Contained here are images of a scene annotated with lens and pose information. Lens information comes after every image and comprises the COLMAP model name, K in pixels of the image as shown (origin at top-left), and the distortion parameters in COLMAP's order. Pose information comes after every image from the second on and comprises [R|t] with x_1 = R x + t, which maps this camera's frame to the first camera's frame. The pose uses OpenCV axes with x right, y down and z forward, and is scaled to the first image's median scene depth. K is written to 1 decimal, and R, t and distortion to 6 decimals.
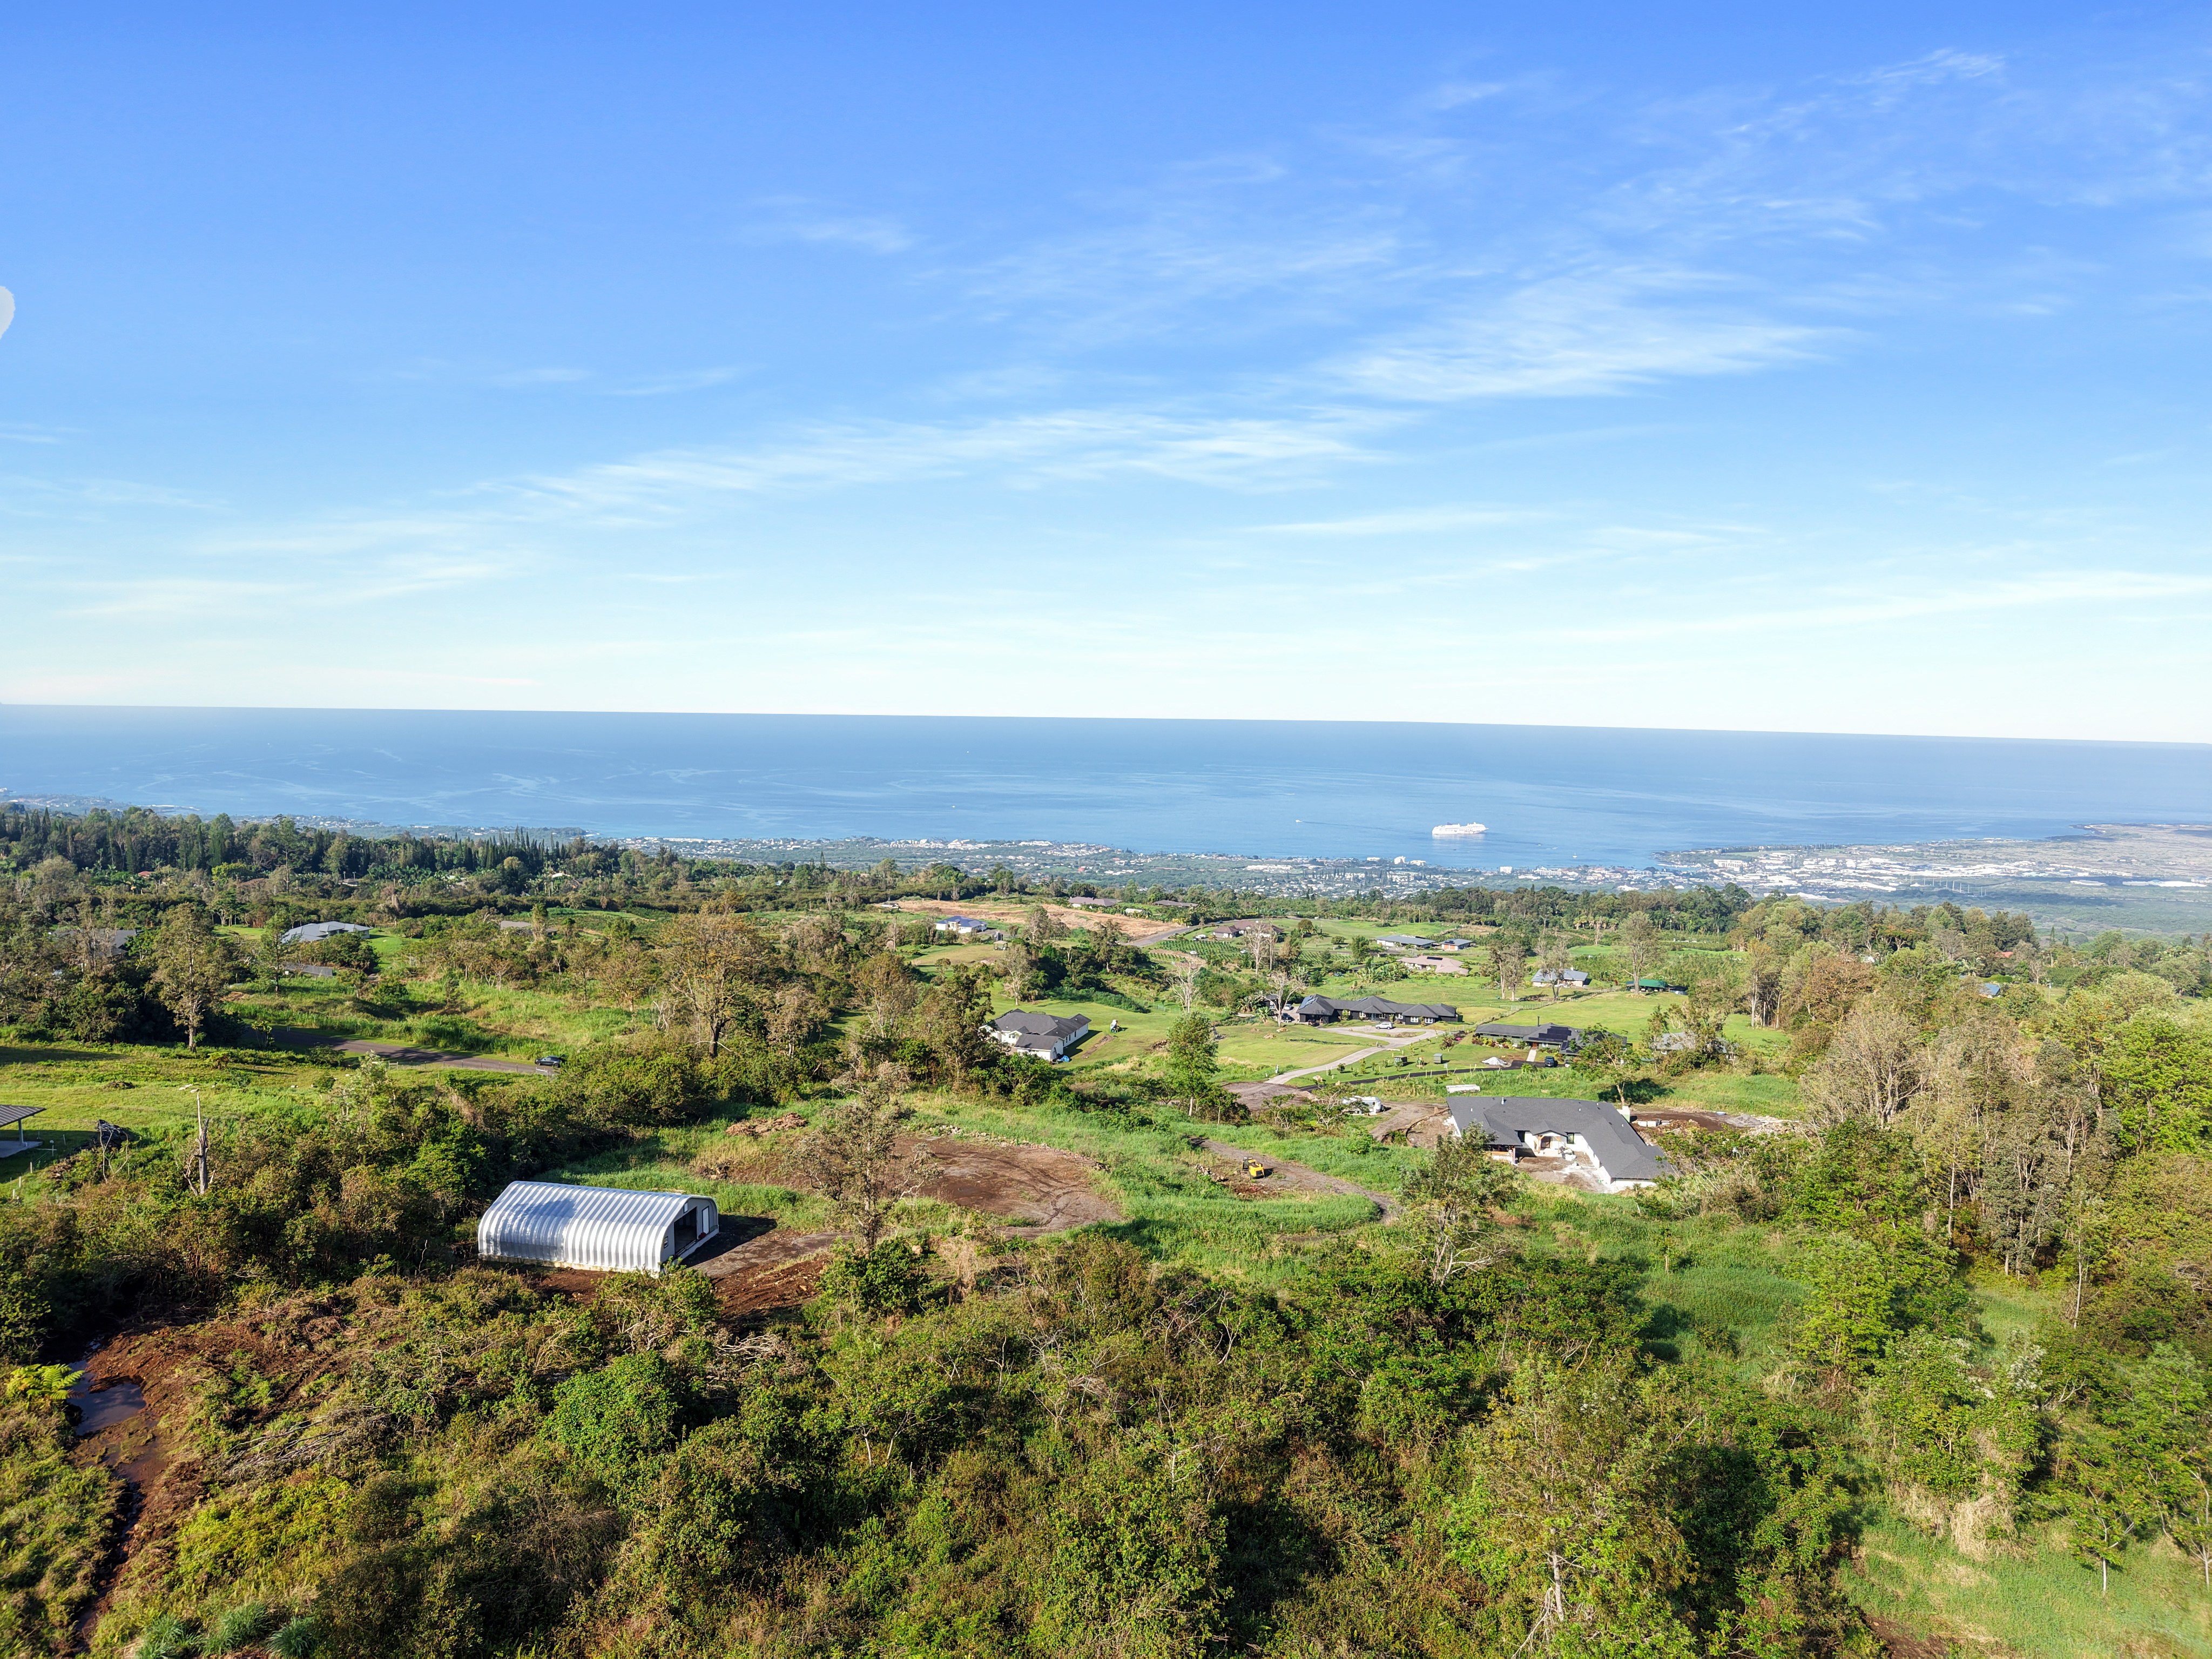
lens RADIAL K [[1511.7, 0, 1086.0], [0, 1511.7, 817.4], [0, 0, 1]] dist [0.033133, -0.040685]
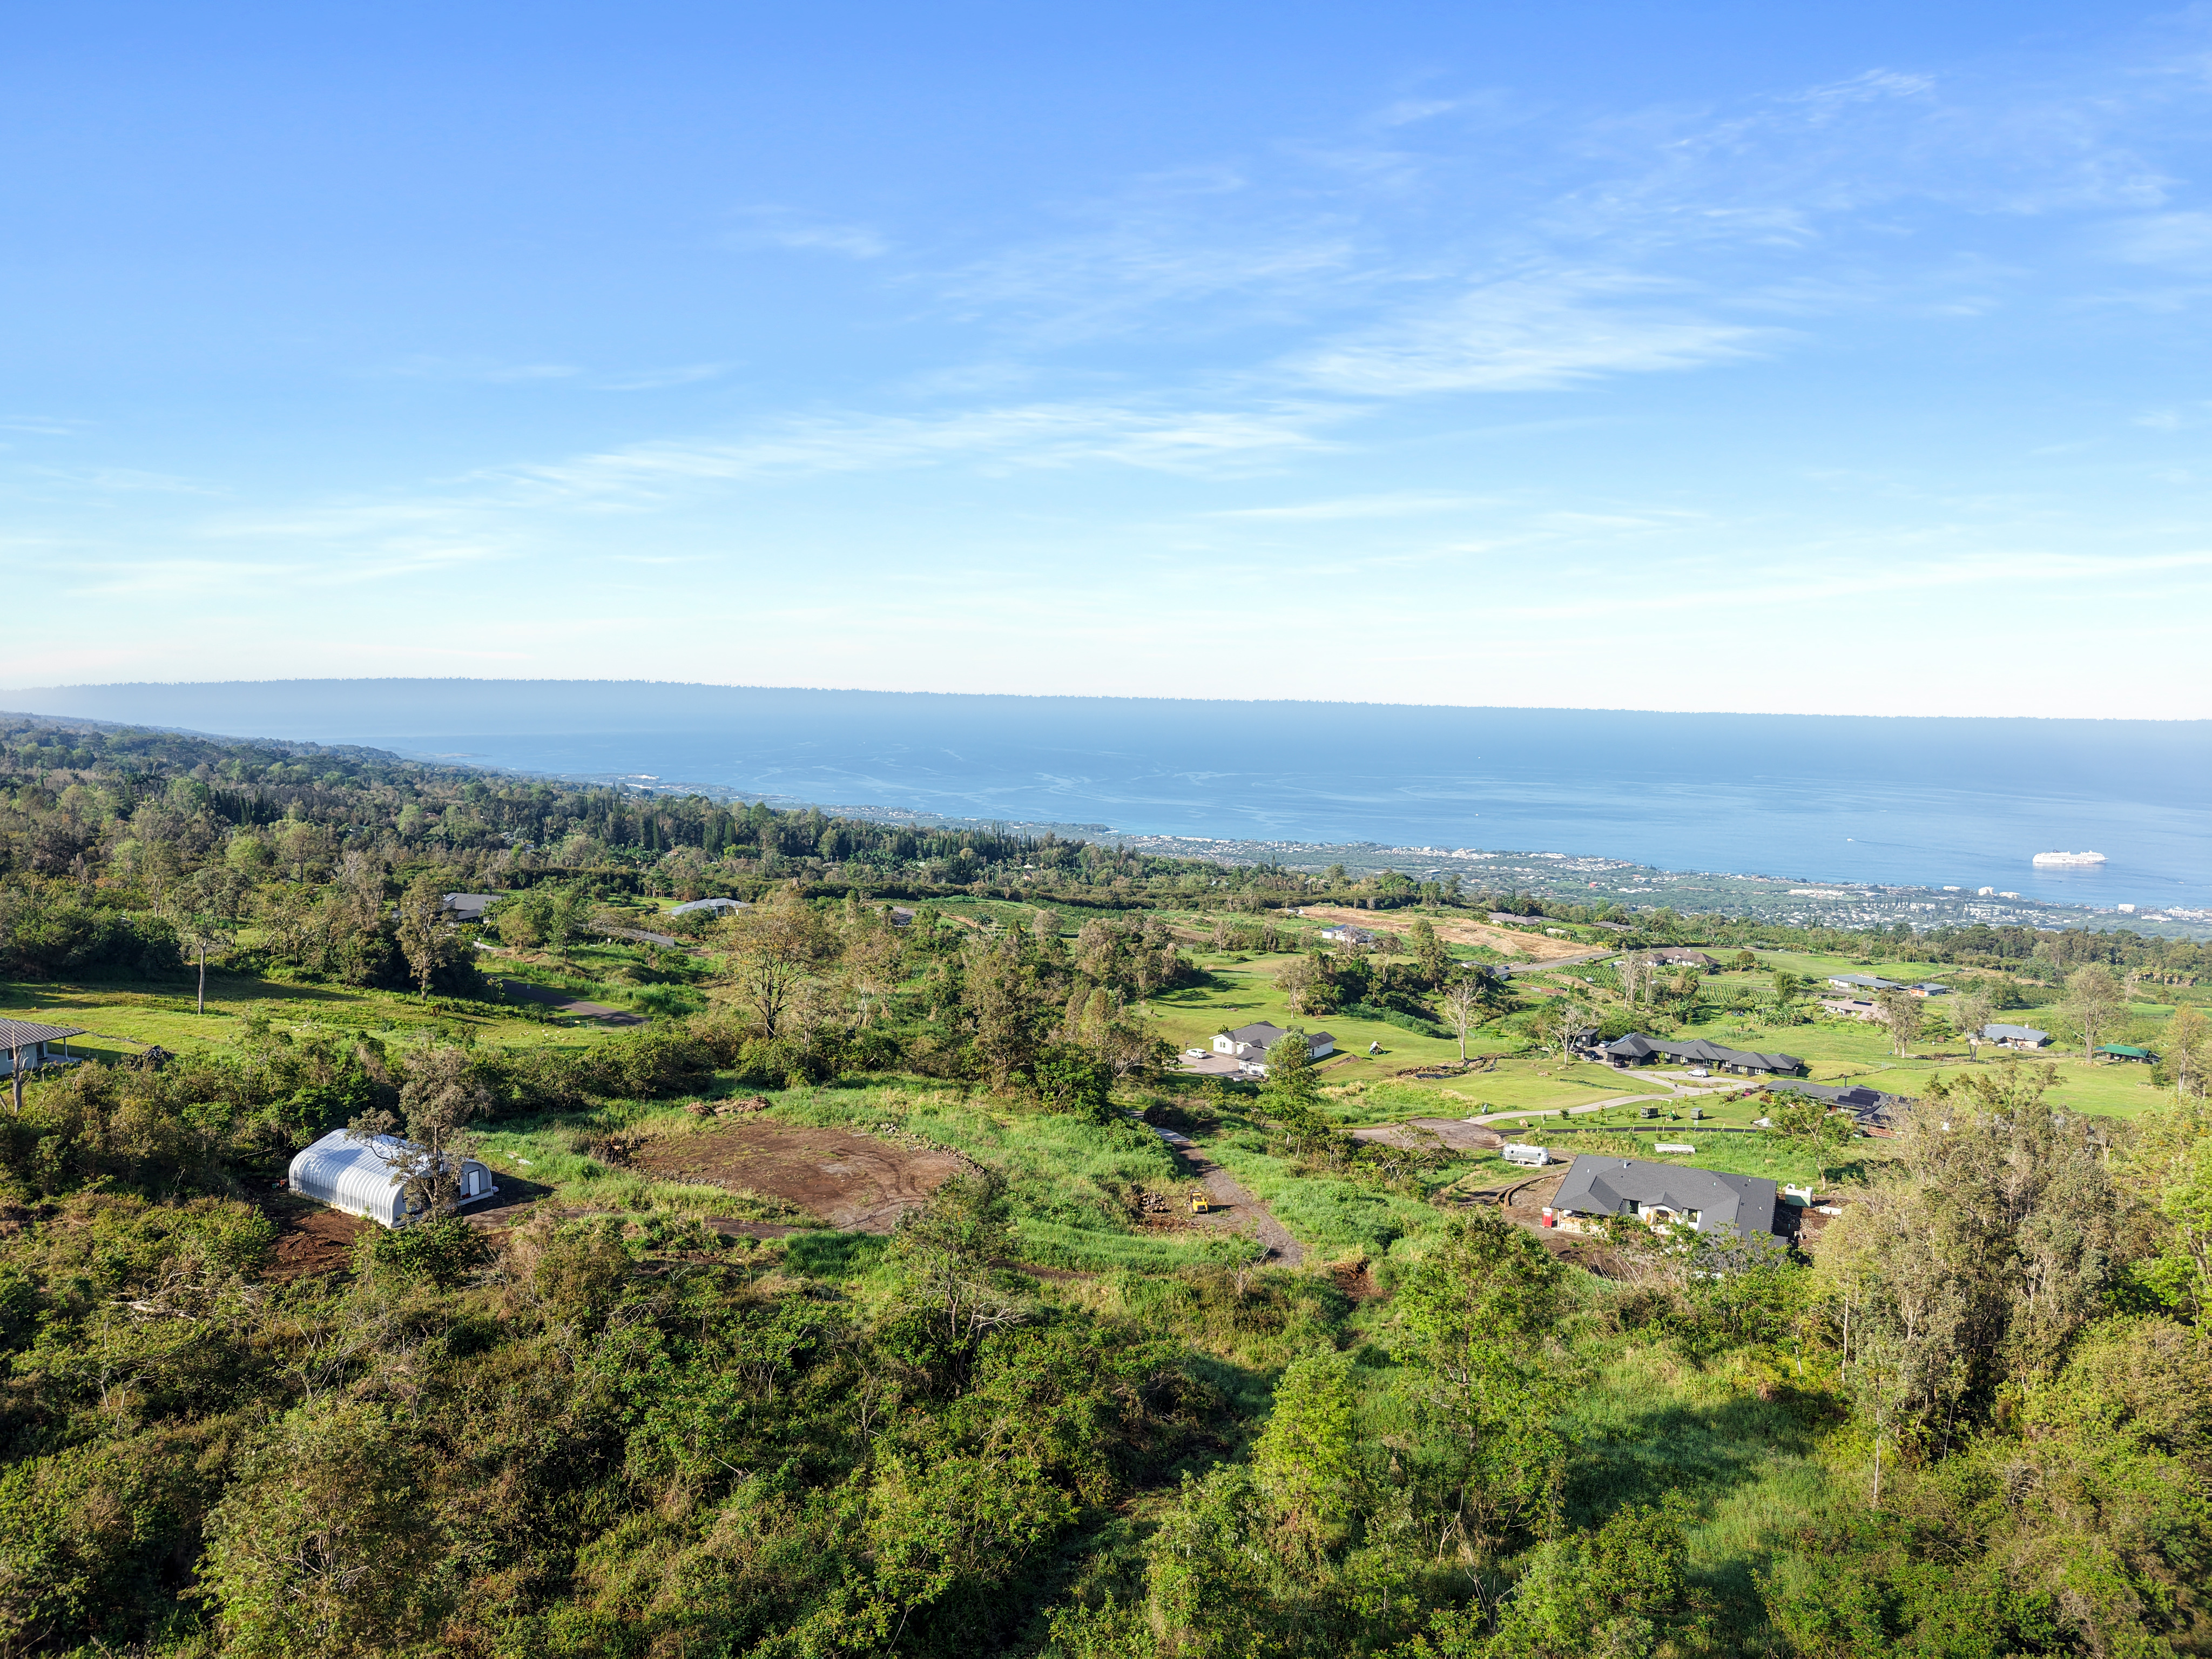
lens RADIAL K [[1511.7, 0, 1086.0], [0, 1511.7, 817.4], [0, 0, 1]] dist [0.033133, -0.040685]
pose [[0.938914, 0.030177, -0.342825, 0.222355], [-0.031076, 0.999513, 0.002872, -0.004509], [0.342745, 0.007957, 0.939395, 0.056869]]
